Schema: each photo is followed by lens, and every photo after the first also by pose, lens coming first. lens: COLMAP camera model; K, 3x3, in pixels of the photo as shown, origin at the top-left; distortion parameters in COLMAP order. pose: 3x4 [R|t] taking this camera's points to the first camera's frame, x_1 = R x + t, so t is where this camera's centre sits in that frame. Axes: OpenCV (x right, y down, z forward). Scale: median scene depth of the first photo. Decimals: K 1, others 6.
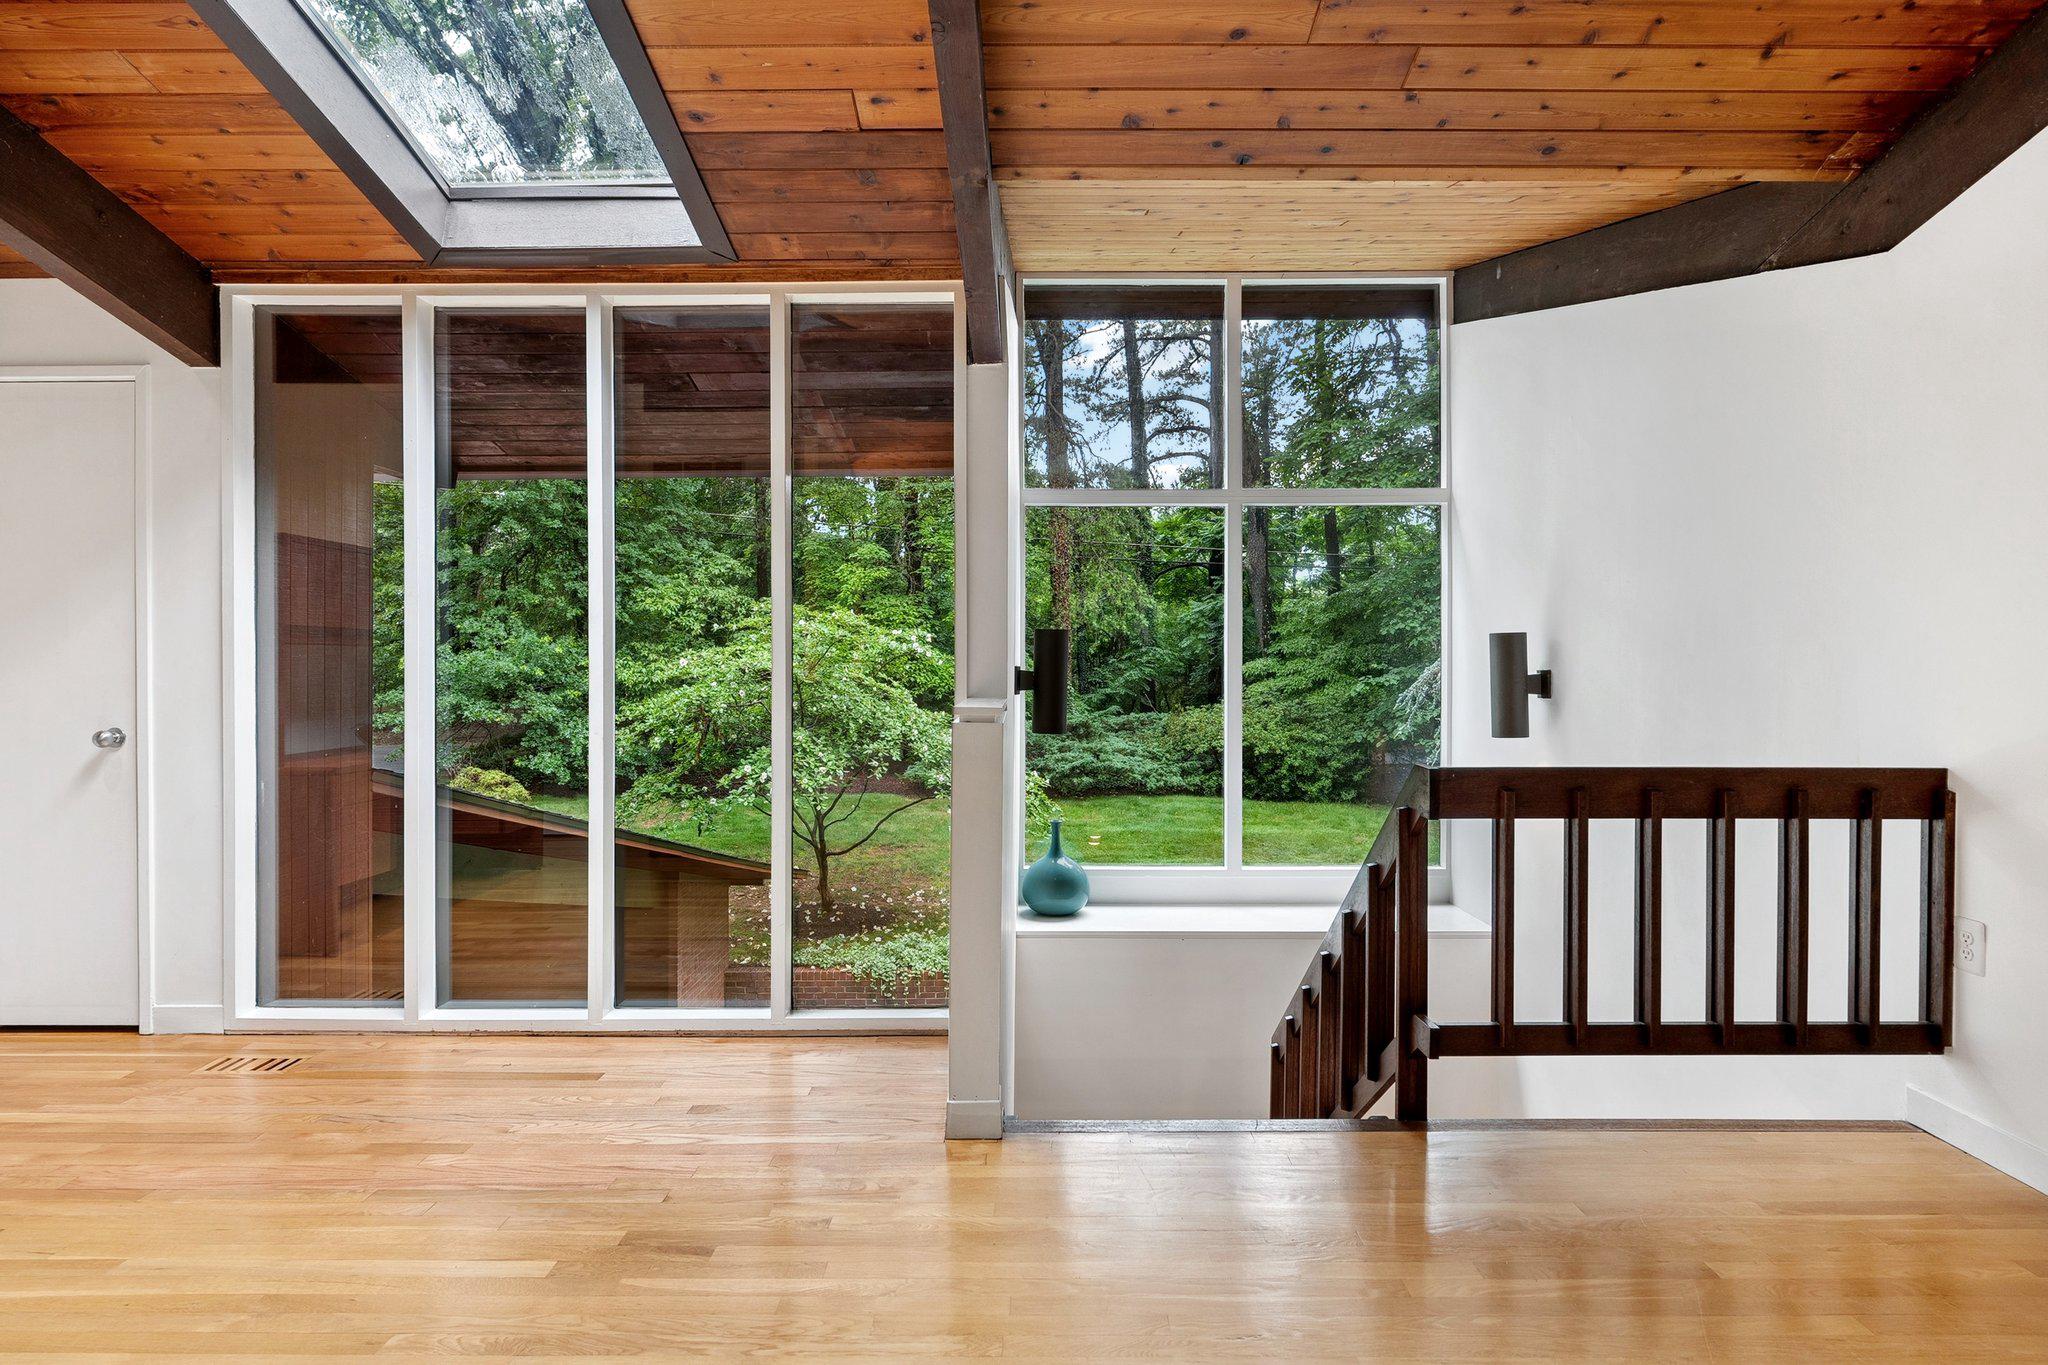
lens RADIAL K [[1082.0, 0, 1024.1], [0, 1082.0, 668.3], [0, 0, 1]] dist [-0.003438, -0.000320]
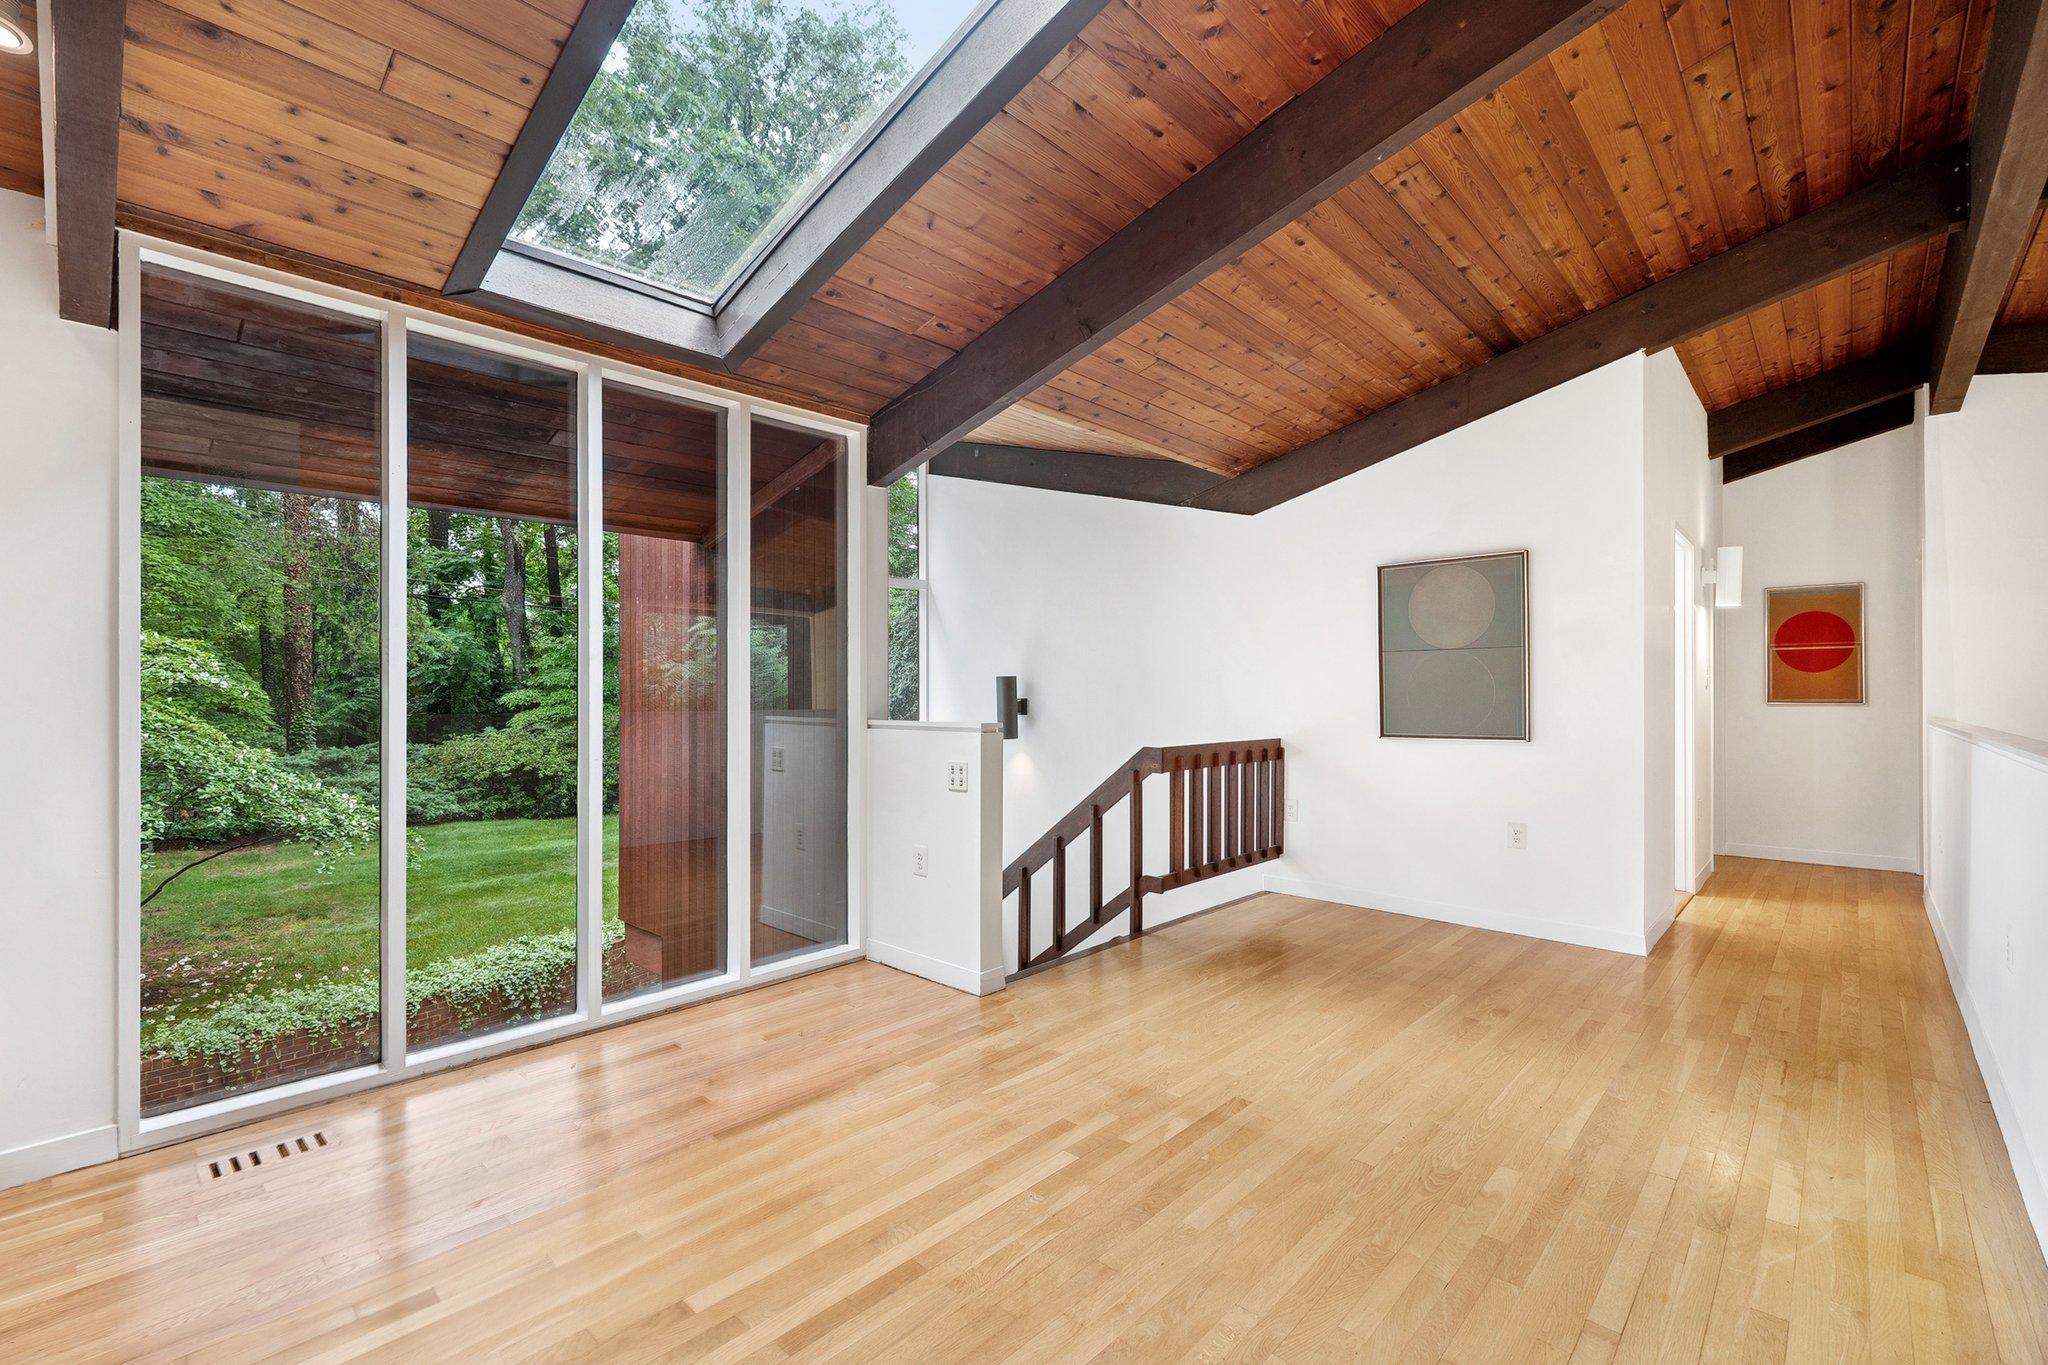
lens RADIAL K [[922.0, 0, 1025.8], [0, 922.0, 692.1], [0, 0, 1]] dist [-0.002162, -0.000503]
pose [[0.667866, -0.000224, 0.744282, -0.797347], [0.005082, 0.999978, -0.004259, -0.002040], [-0.744264, 0.006627, 0.667852, 0.037087]]
